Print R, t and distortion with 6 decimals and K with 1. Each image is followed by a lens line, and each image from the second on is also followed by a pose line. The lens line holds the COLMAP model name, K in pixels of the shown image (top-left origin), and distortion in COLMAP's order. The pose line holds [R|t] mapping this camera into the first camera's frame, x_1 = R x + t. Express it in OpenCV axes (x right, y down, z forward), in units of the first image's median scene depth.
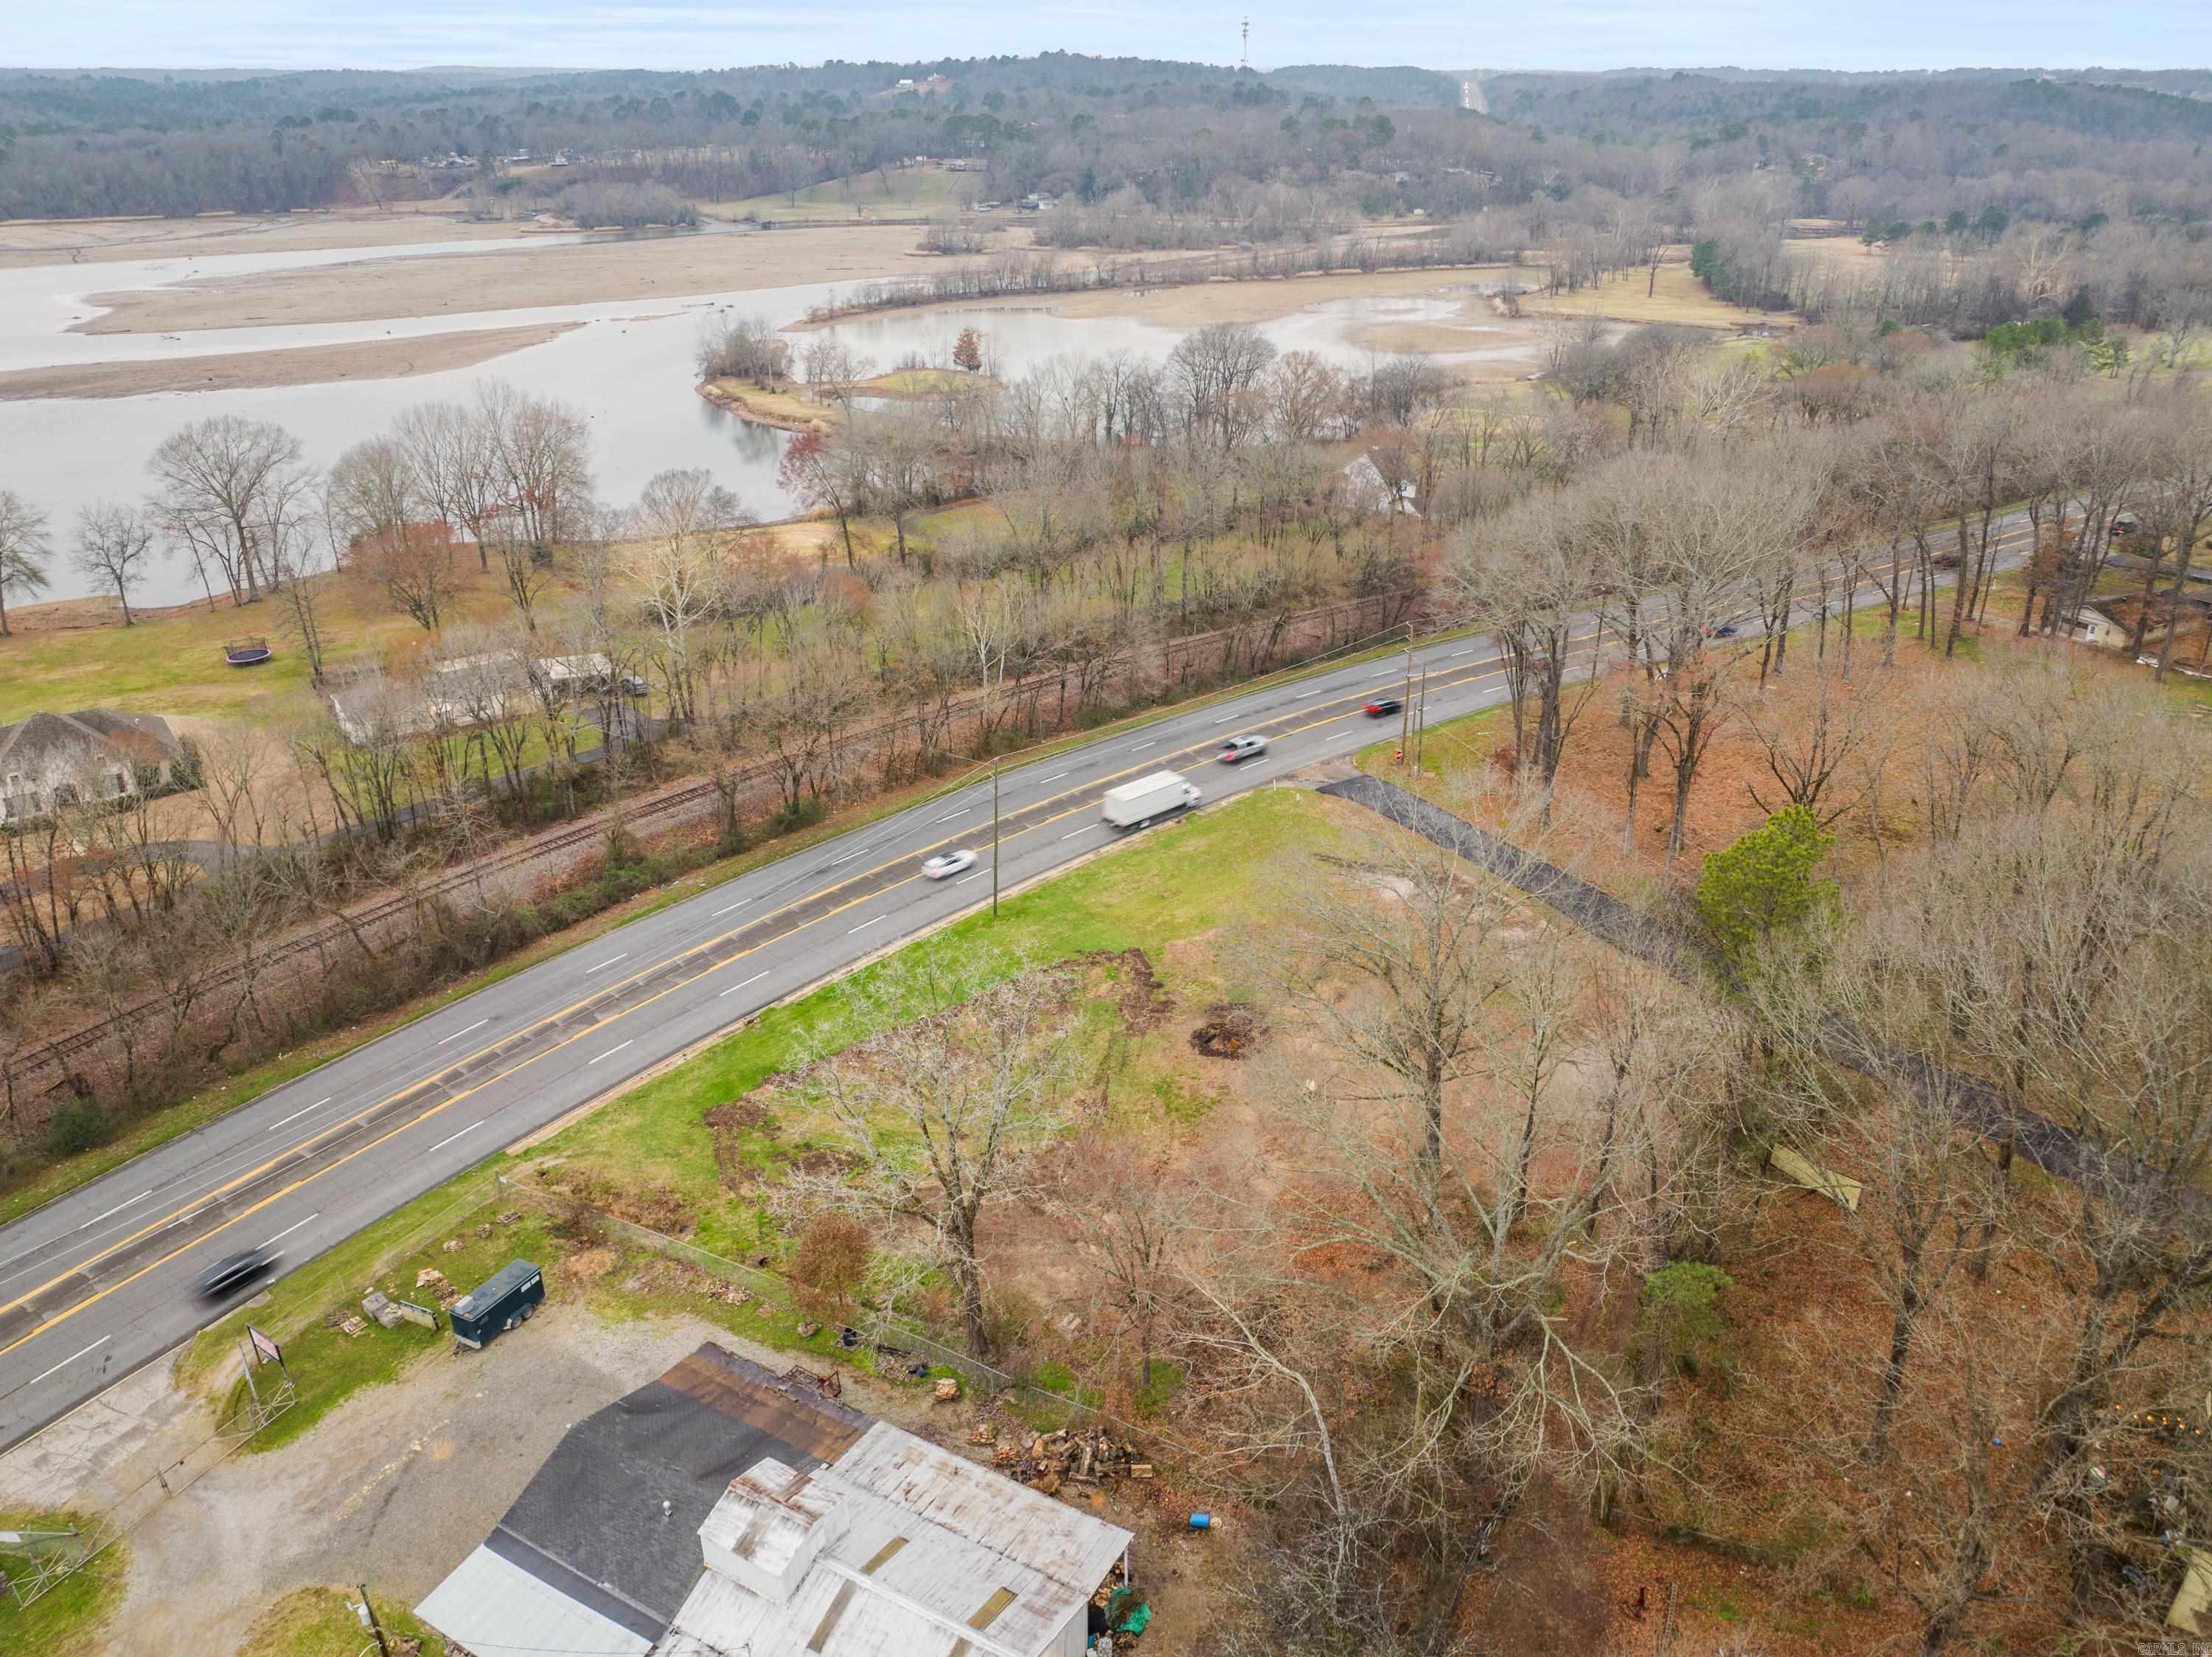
lens RADIAL K [[1560.5, 0, 1106.0], [0, 1560.5, 828.5], [0, 0, 1]] dist [-0.052842, 0.026171]
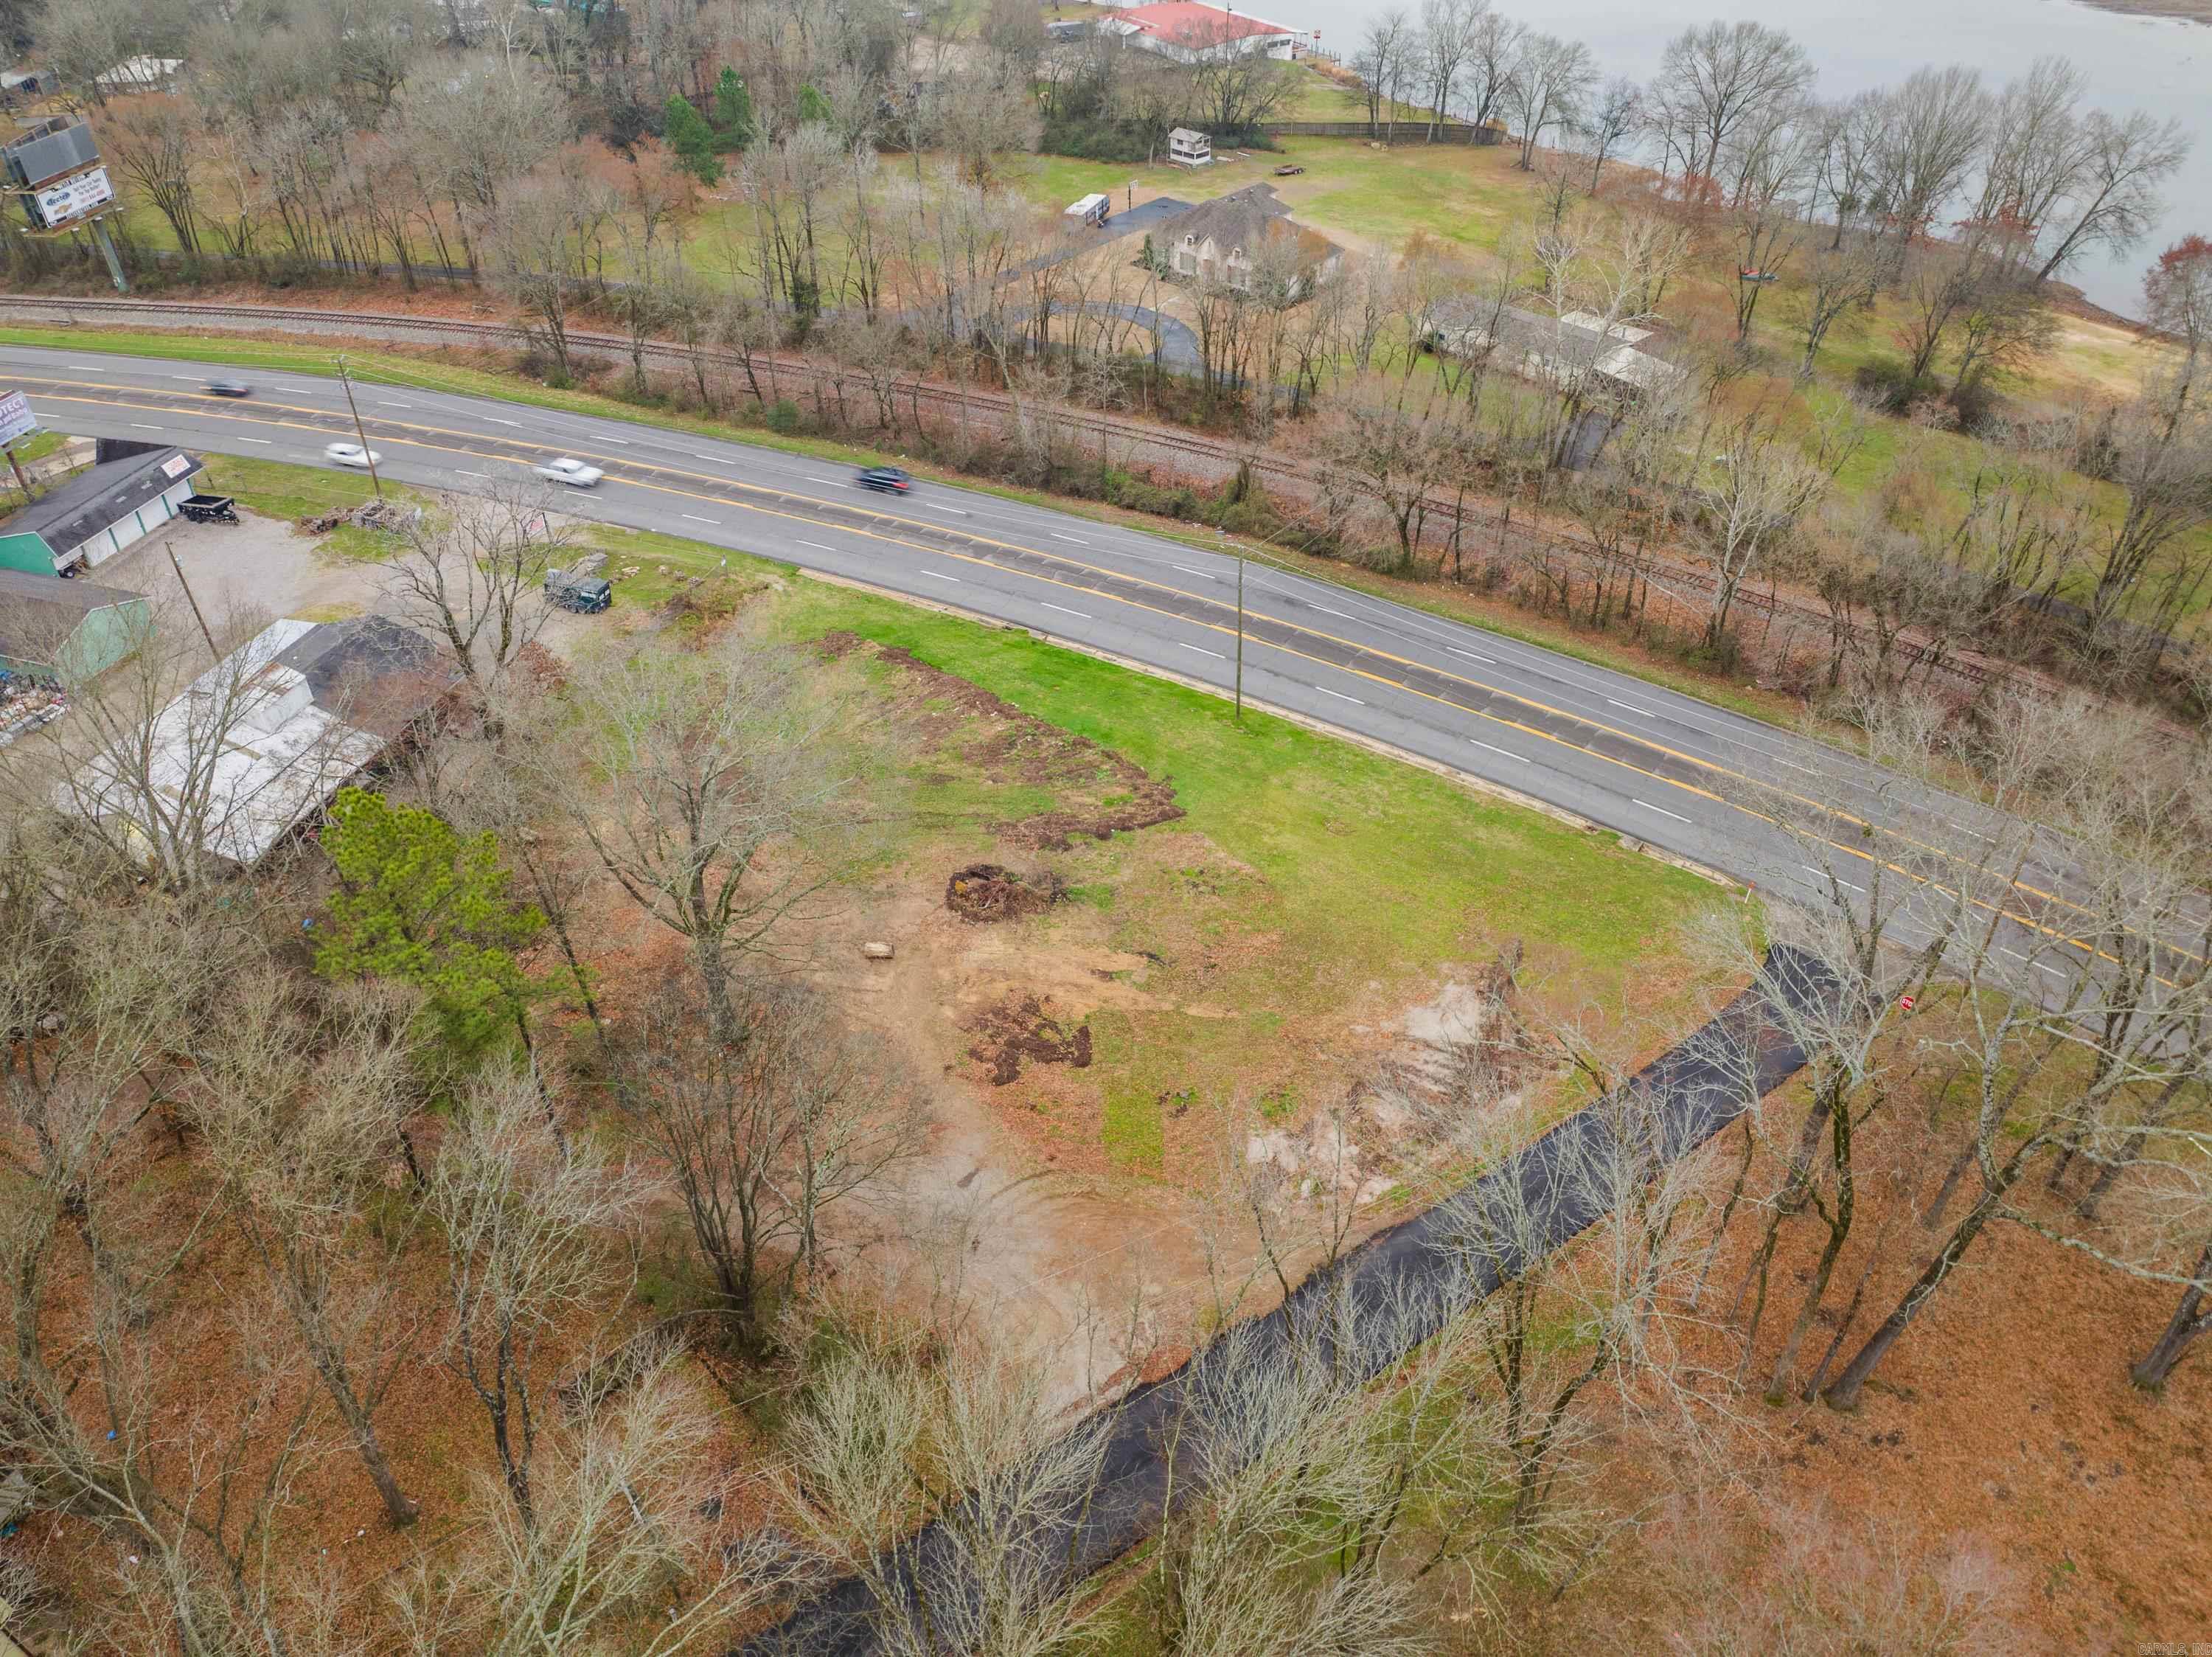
lens RADIAL K [[1560.5, 0, 1106.0], [0, 1560.5, 828.5], [0, 0, 1]] dist [-0.052842, 0.026171]
pose [[0.193136, 0.610103, -0.768422, 0.222257], [-0.420988, 0.758942, 0.496765, -0.106733], [0.886266, 0.227553, 0.403425, 0.204775]]
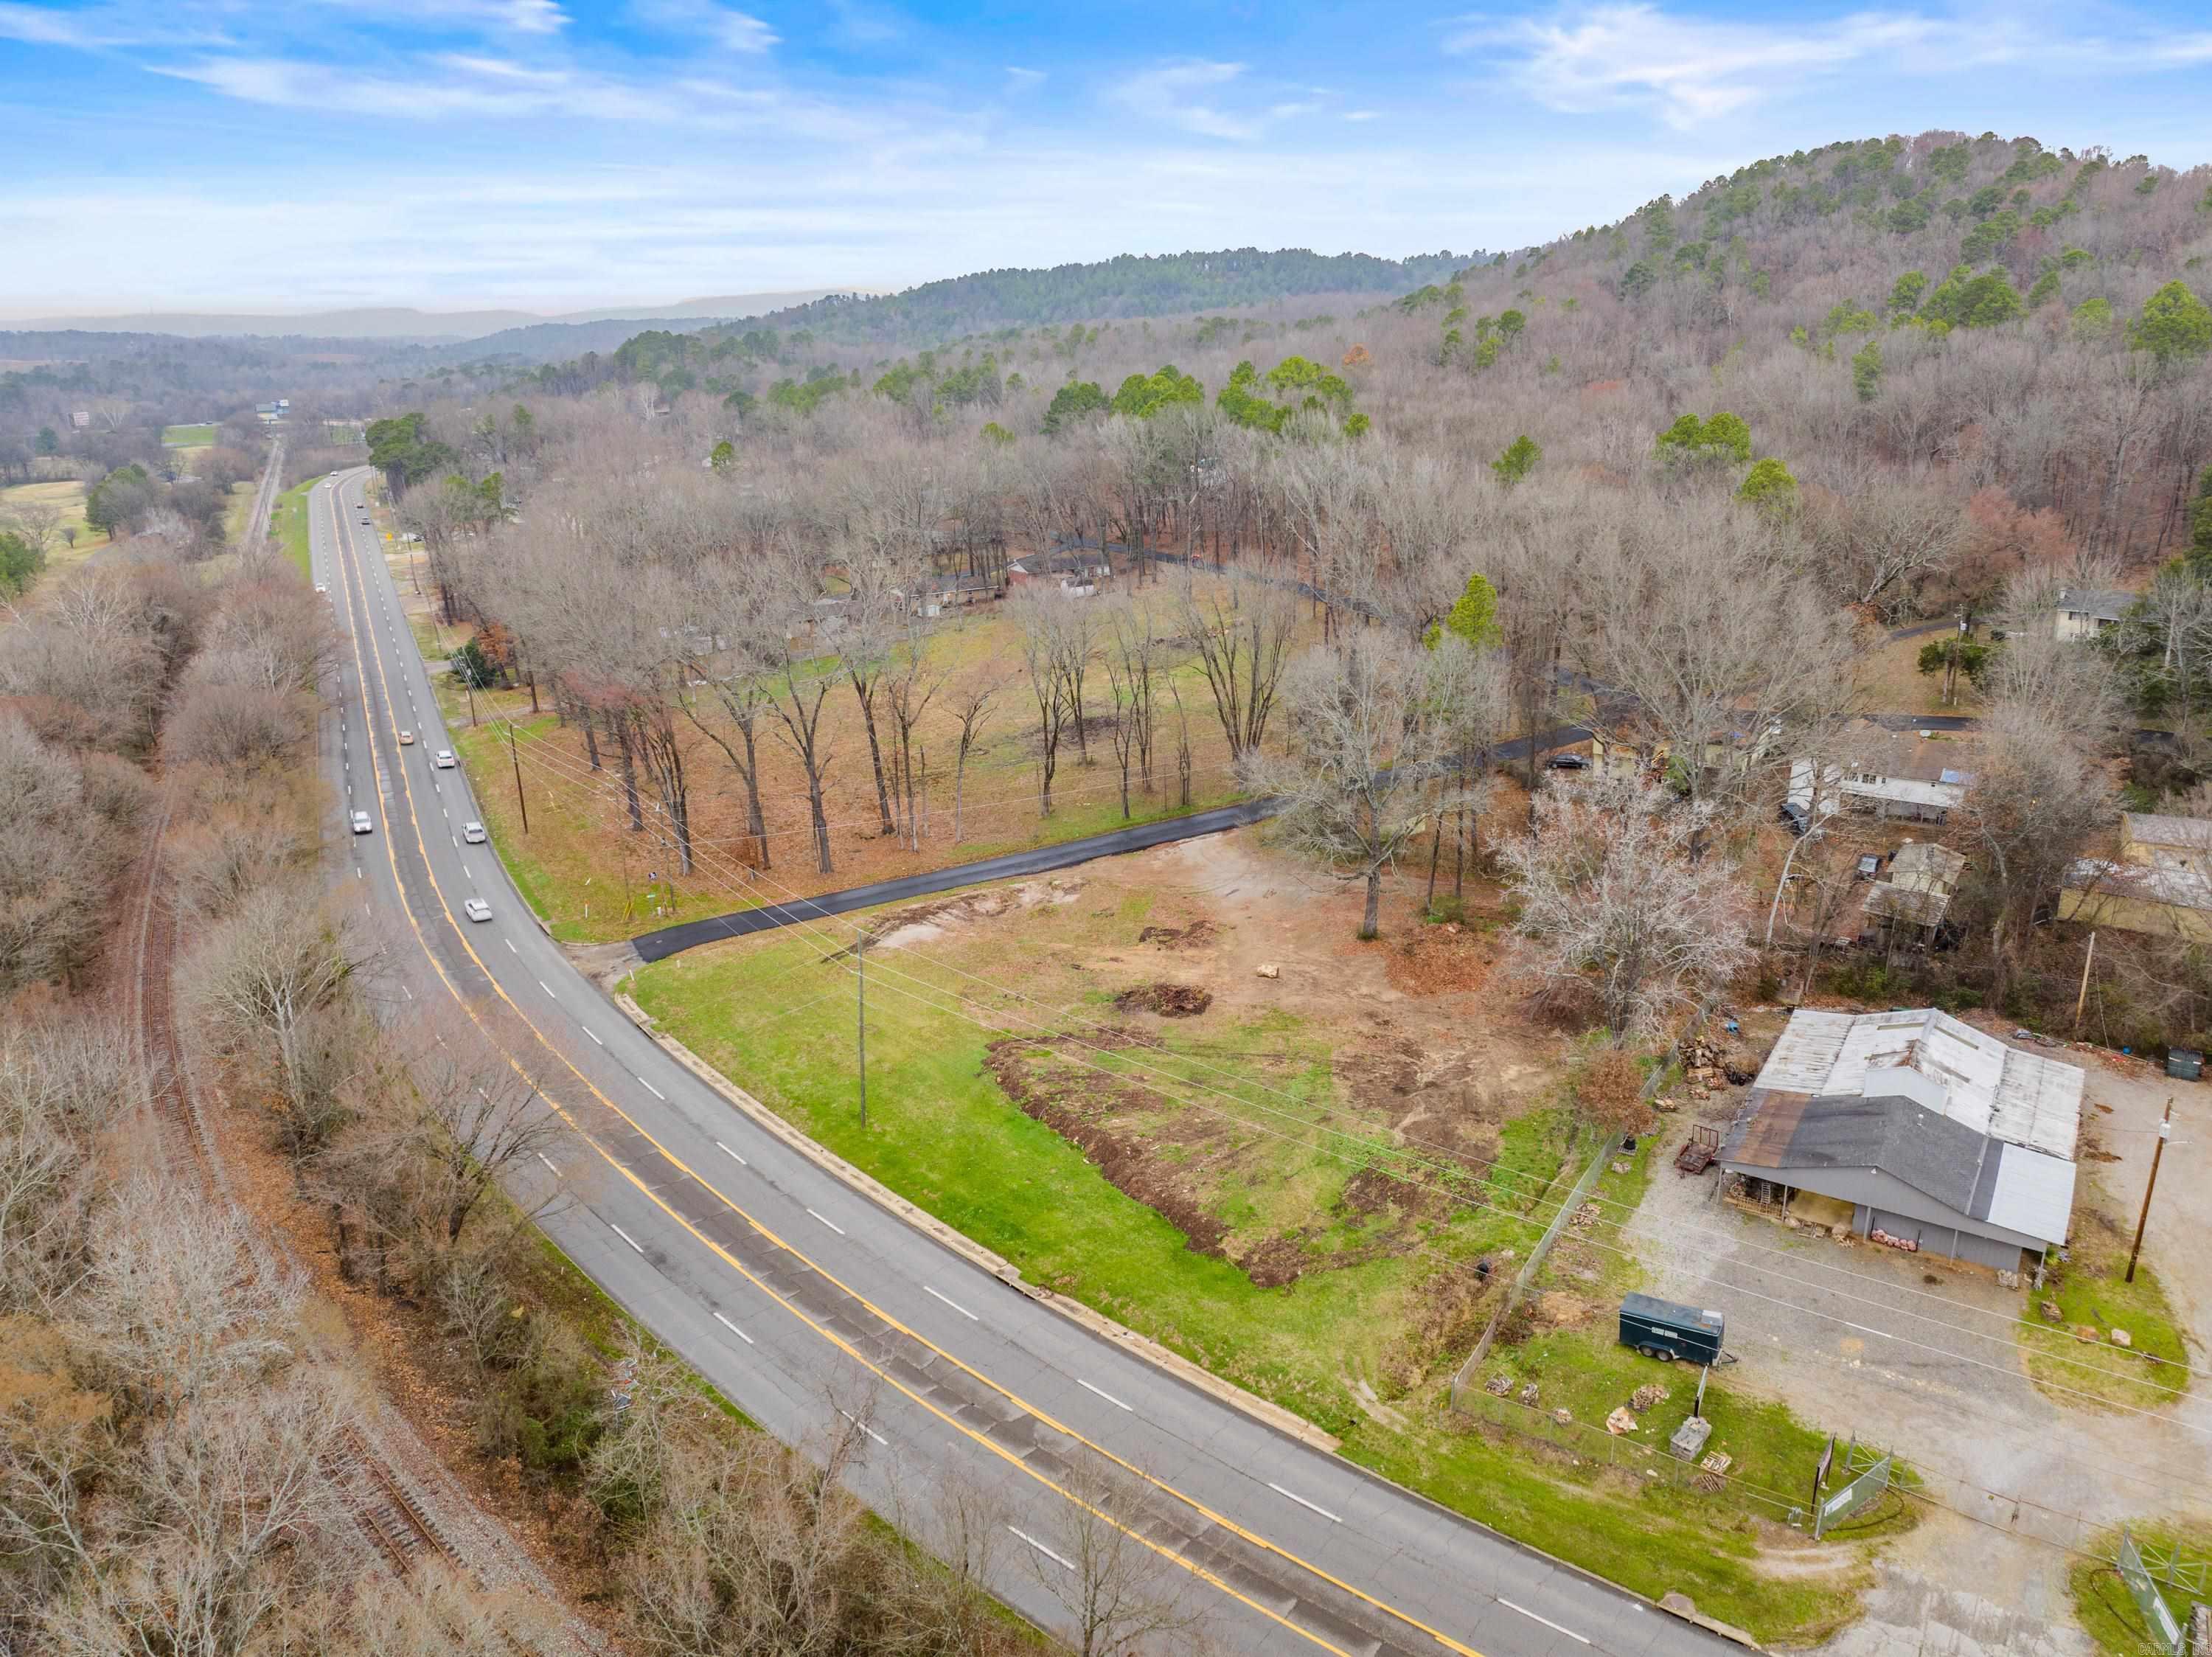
lens RADIAL K [[1560.5, 0, 1106.0], [0, 1560.5, 828.5], [0, 0, 1]] dist [-0.052842, 0.026171]
pose [[0.091364, -0.314873, 0.944726, -0.278271], [0.457316, 0.856005, 0.241076, -0.077969], [-0.884599, 0.410013, 0.222204, 0.220515]]
